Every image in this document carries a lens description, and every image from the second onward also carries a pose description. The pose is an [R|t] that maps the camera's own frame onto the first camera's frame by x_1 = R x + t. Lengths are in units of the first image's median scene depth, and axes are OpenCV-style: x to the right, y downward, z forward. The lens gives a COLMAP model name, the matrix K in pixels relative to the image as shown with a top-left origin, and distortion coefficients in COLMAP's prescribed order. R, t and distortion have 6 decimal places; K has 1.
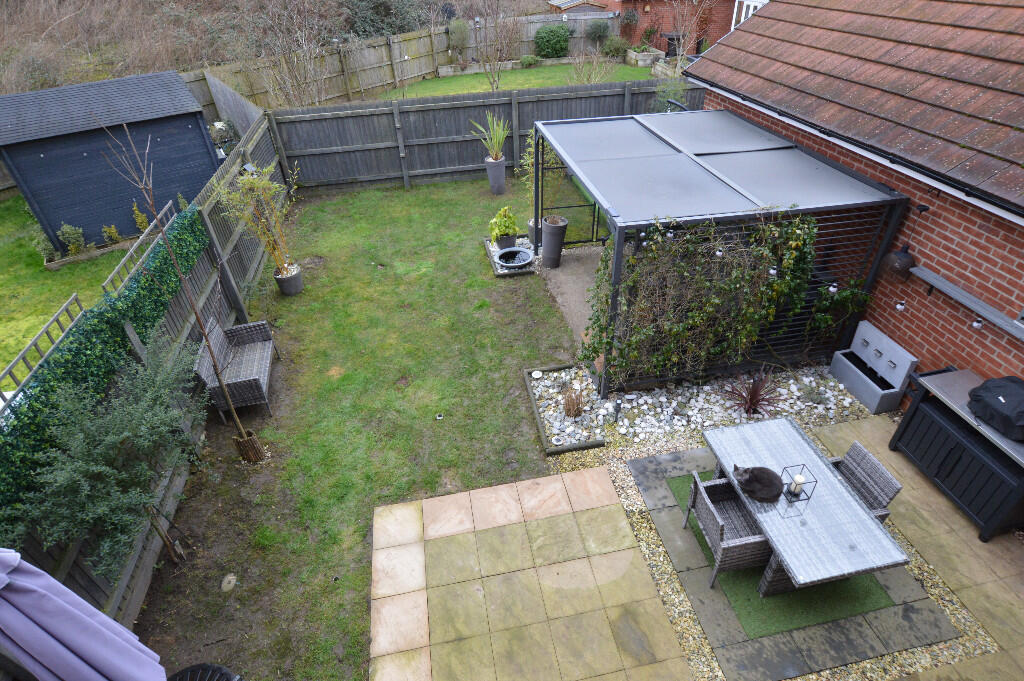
lens RADIAL K [[534.7, 0, 512.9], [0, 534.7, 343.6], [0, 0, 1]] dist [-0.022847, 0.003267]
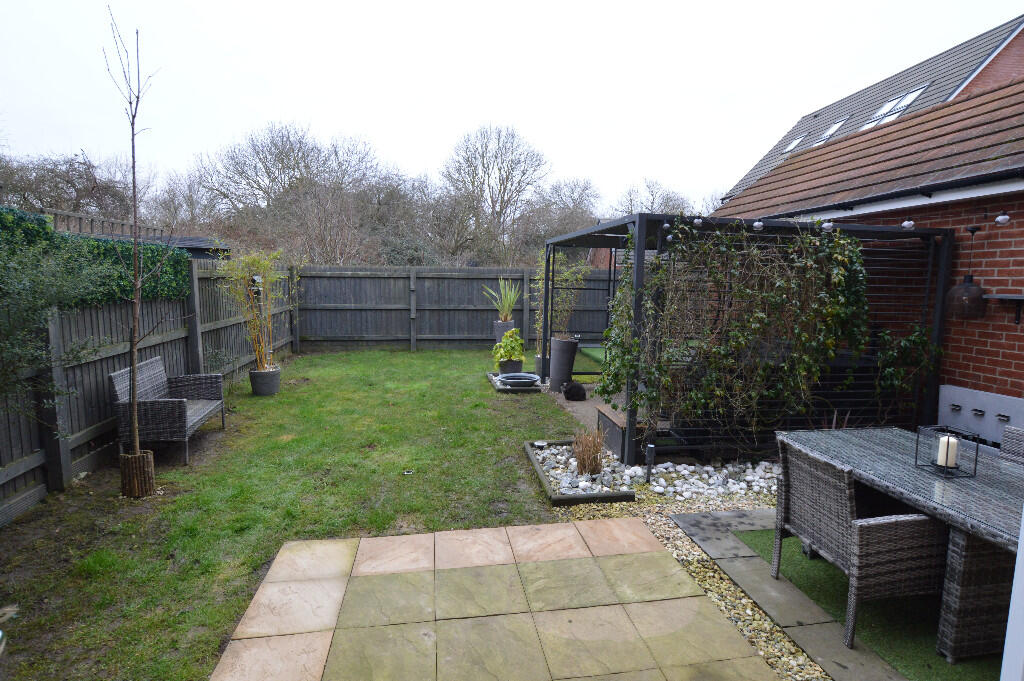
lens RADIAL K [[534.7, 0, 513.6], [0, 534.7, 346.0], [0, 0, 1]] dist [-0.022847, 0.003267]
pose [[0.998427, 0.051493, -0.022158, 0.018422], [-0.055698, 0.866449, -0.496149, 0.390384], [-0.006349, 0.496603, 0.867955, 0.306917]]
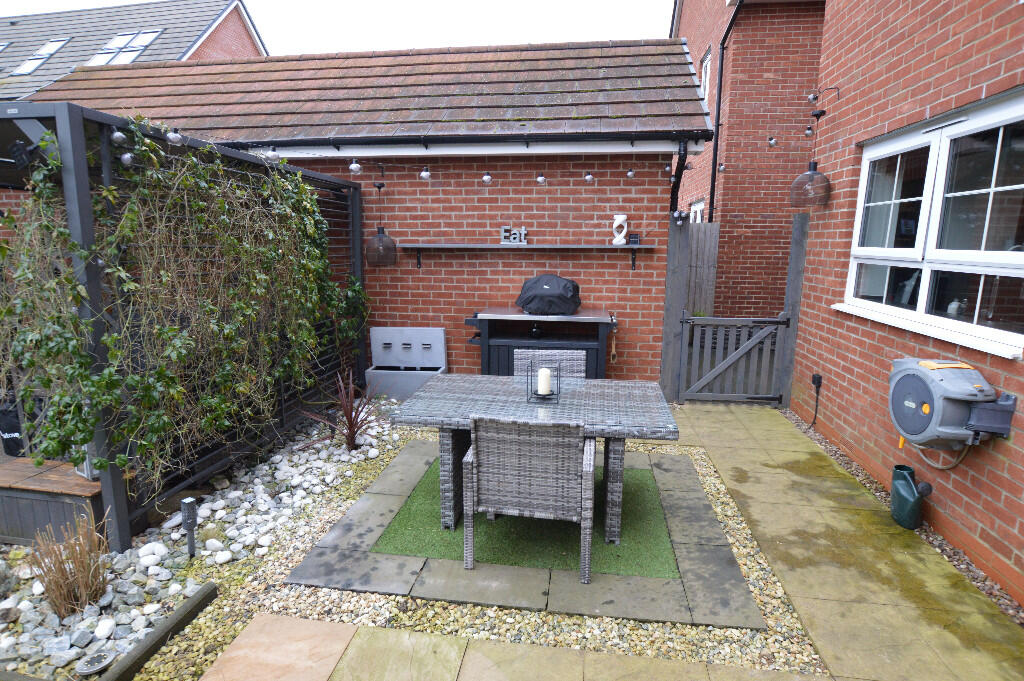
lens RADIAL K [[534.7, 0, 514.4], [0, 534.7, 339.5], [0, 0, 1]] dist [-0.022847, 0.003267]
pose [[0.316459, -0.133116, 0.939220, -0.131059], [0.552323, 0.830824, -0.068346, 0.191408], [-0.771228, 0.540382, 0.336444, 0.589784]]
